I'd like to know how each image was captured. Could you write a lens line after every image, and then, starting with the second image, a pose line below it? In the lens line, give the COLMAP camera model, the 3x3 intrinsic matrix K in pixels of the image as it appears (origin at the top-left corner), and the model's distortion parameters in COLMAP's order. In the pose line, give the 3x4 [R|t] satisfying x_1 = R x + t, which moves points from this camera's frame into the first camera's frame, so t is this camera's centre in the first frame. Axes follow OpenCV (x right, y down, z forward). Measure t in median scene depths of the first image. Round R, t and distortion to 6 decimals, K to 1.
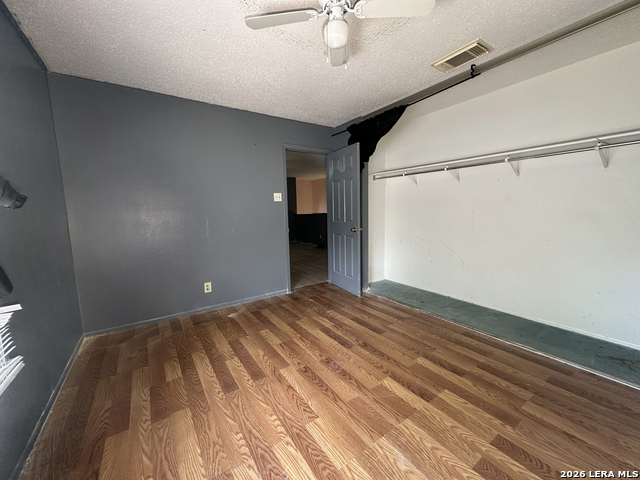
lens RADIAL K [[256.6, 0, 318.9], [0, 256.6, 239.9], [0, 0, 1]] dist [-0.001446, 0.000536]
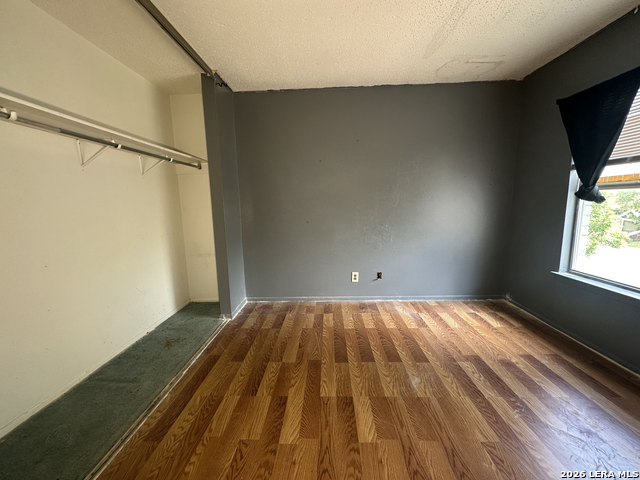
lens RADIAL K [[256.6, 0, 320.9], [0, 256.6, 239.5], [0, 0, 1]] dist [-0.001446, 0.000536]
pose [[-0.808490, -0.044773, 0.586805, -0.035395], [0.109656, 0.968179, 0.224955, -0.191524], [-0.578204, 0.246221, -0.777853, 1.606318]]
